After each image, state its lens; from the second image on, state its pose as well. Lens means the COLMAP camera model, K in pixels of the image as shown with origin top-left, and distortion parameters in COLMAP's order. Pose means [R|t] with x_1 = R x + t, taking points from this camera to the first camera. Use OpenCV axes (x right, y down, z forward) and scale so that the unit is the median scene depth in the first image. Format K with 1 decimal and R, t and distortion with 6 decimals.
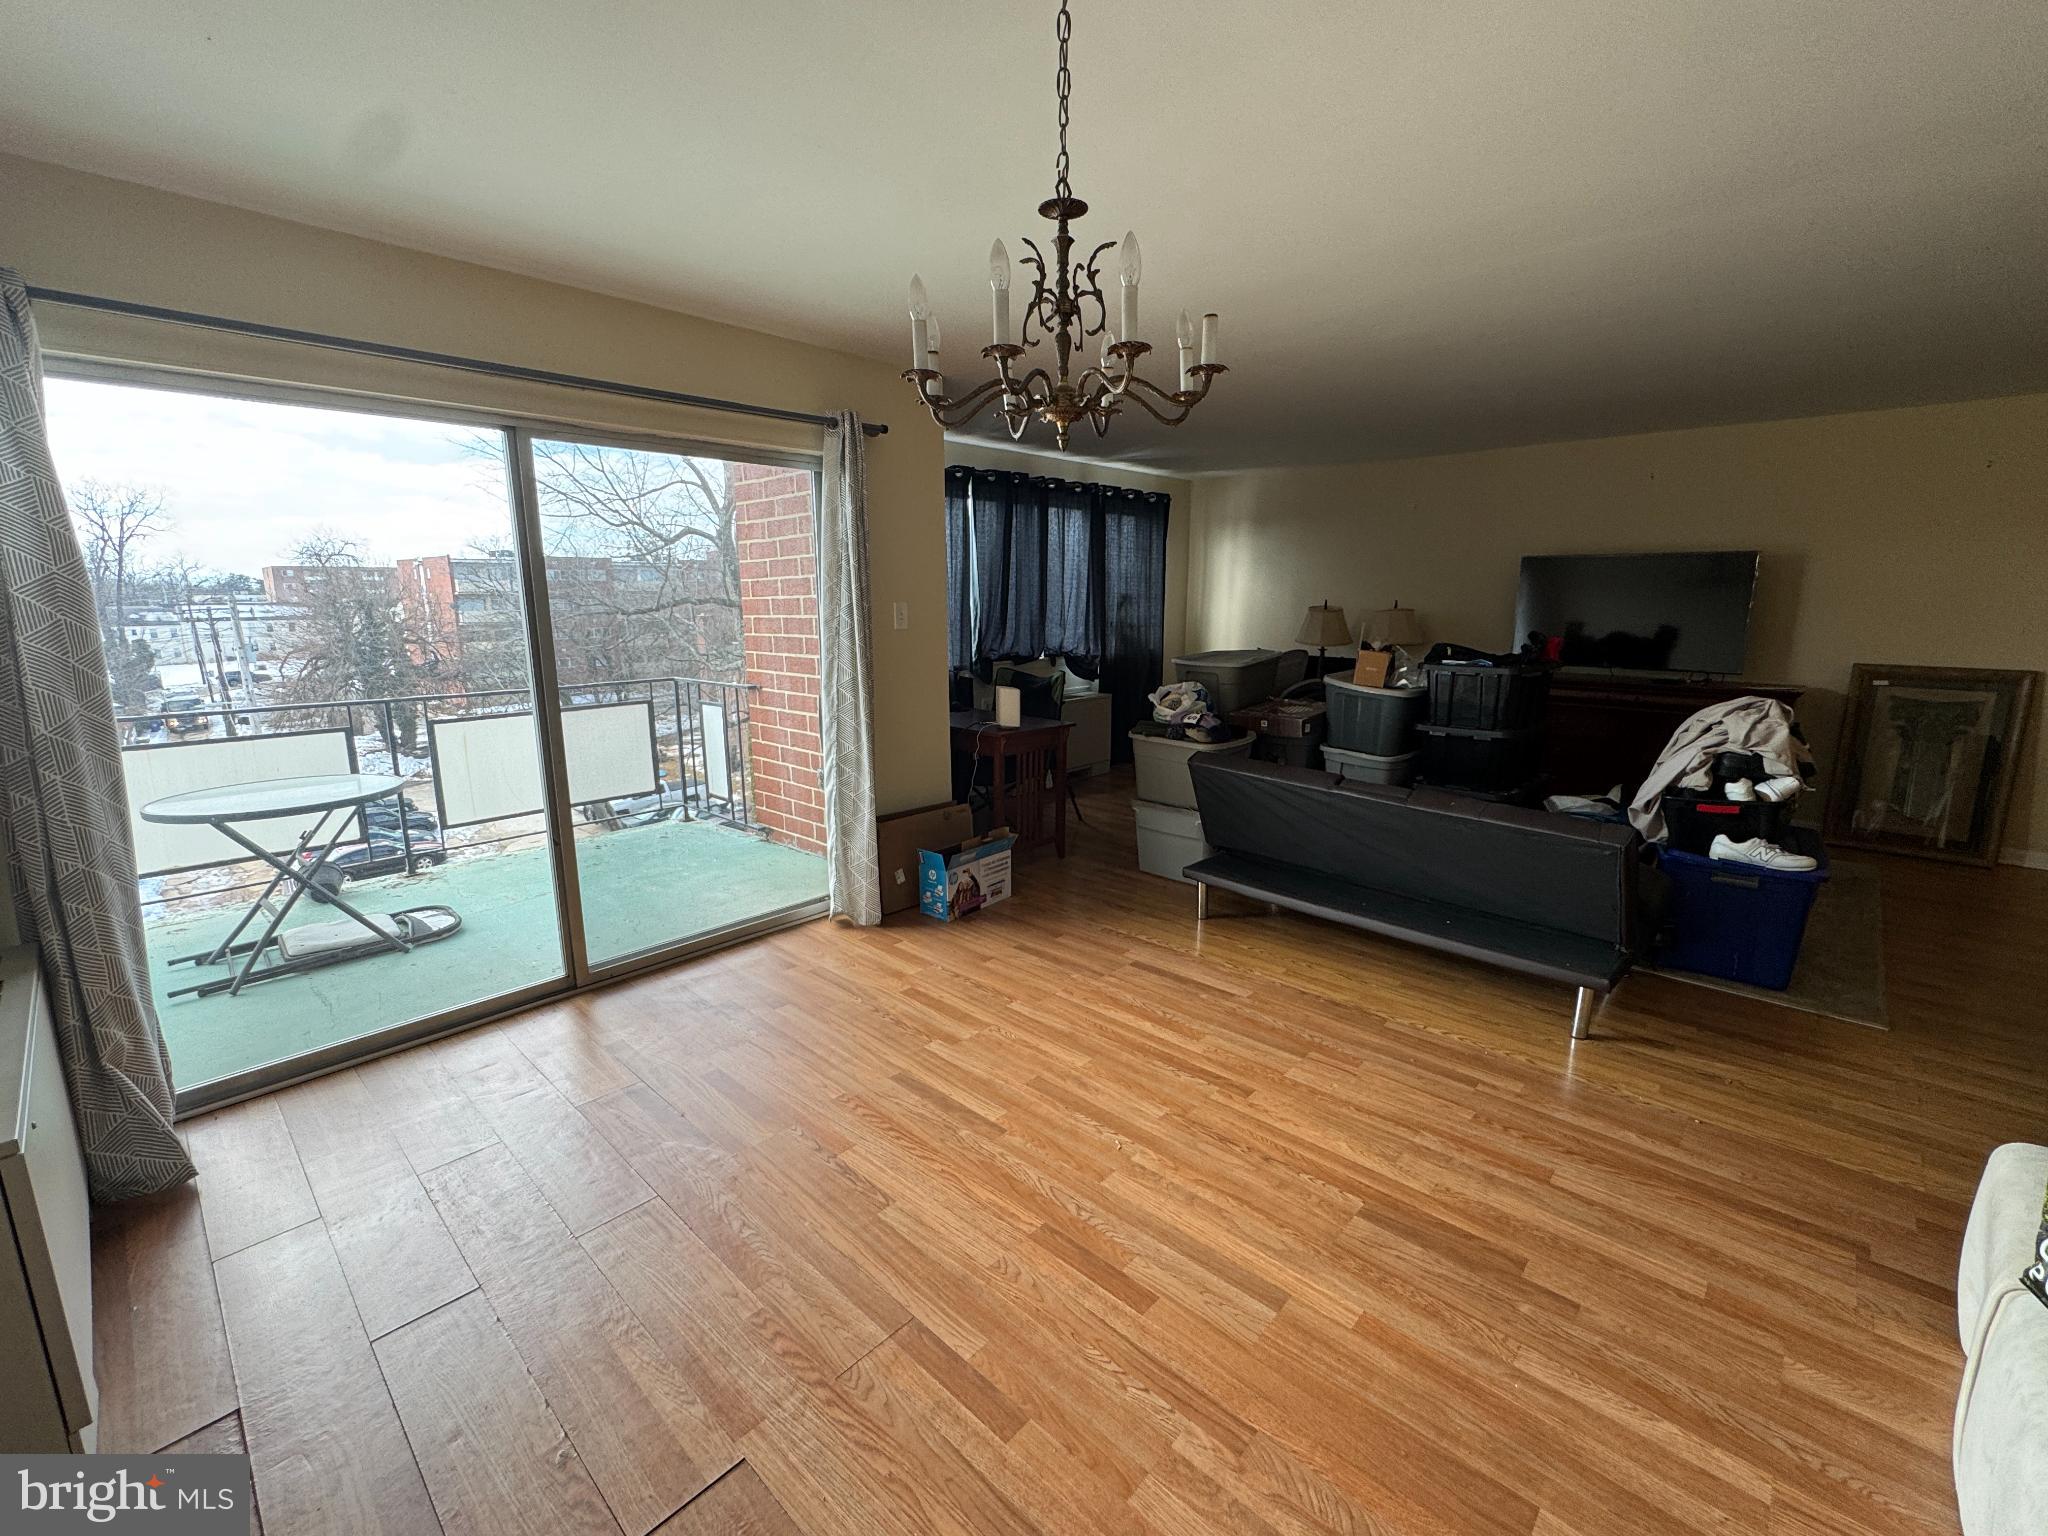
lens RADIAL K [[869.6, 0, 1023.3], [0, 869.6, 761.0], [0, 0, 1]] dist [-0.000156, -0.000816]
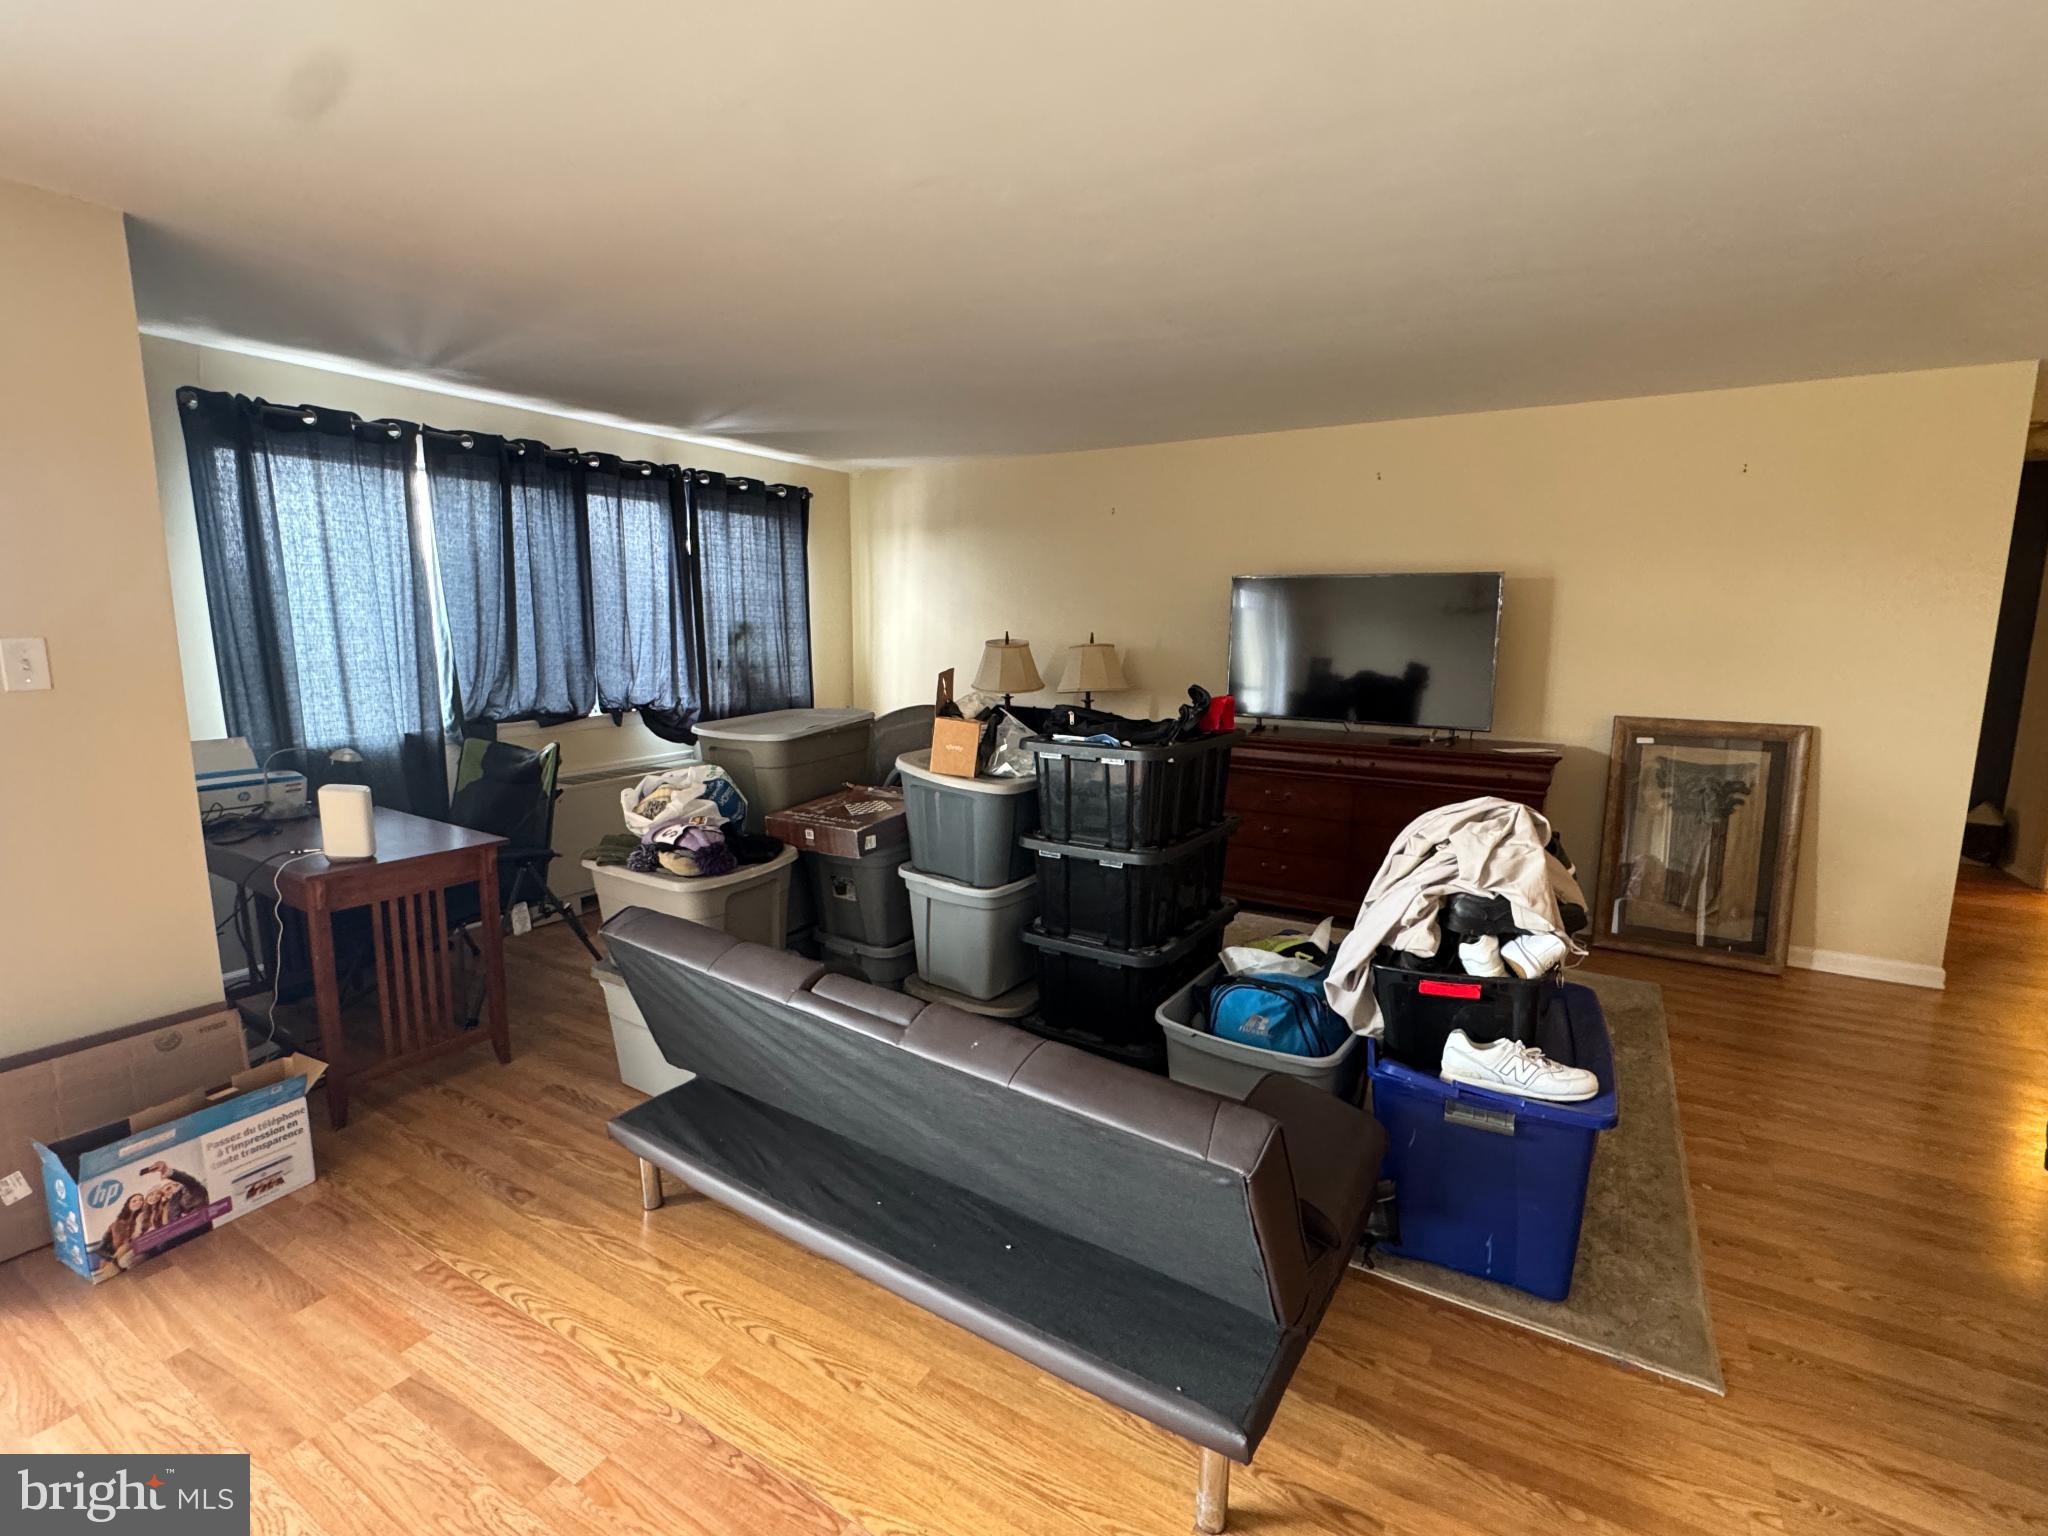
lens RADIAL K [[939.7, 0, 1024.2], [0, 939.7, 759.0], [0, 0, 1]] dist [0.001806, -0.000862]
pose [[0.977540, -0.023565, 0.209429, 0.331033], [0.032612, 0.998673, -0.039850, -0.074778], [-0.208212, 0.045785, 0.977012, 0.366846]]
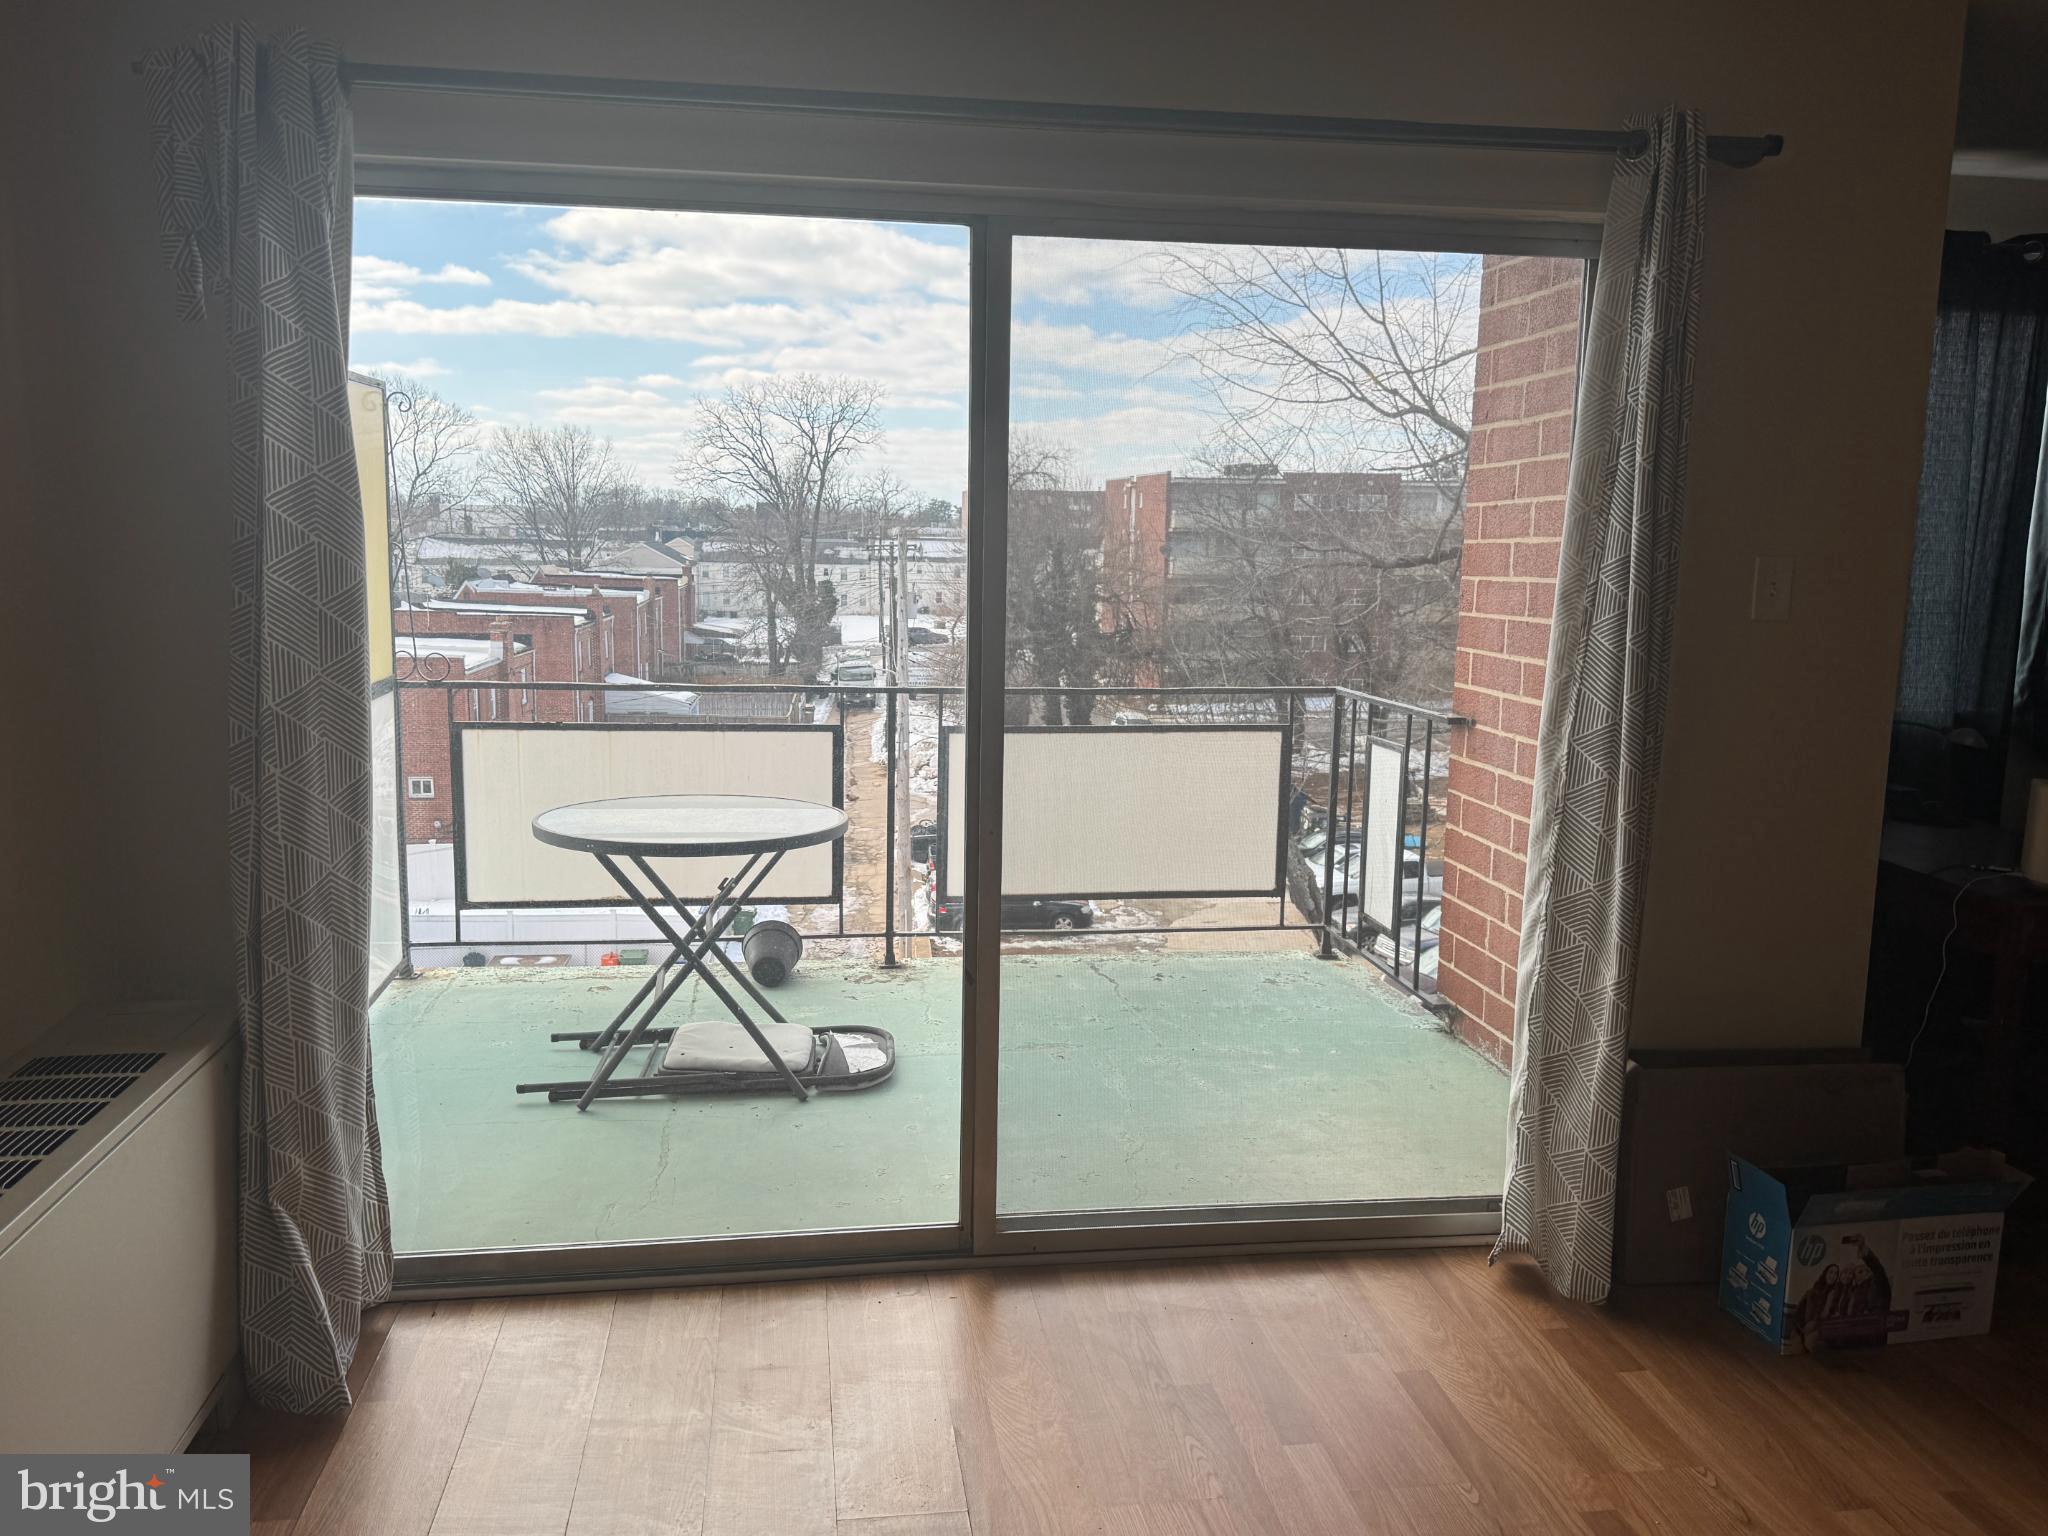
lens RADIAL K [[1550.2, 0, 1008.7], [0, 1550.2, 770.0], [0, 0, 1]] dist [0.051722, -0.059334]
pose [[0.778400, 0.111947, -0.617706, 0.052847], [-0.137540, 0.990477, 0.006184, -0.036738], [0.612516, 0.080146, 0.786385, 0.202089]]
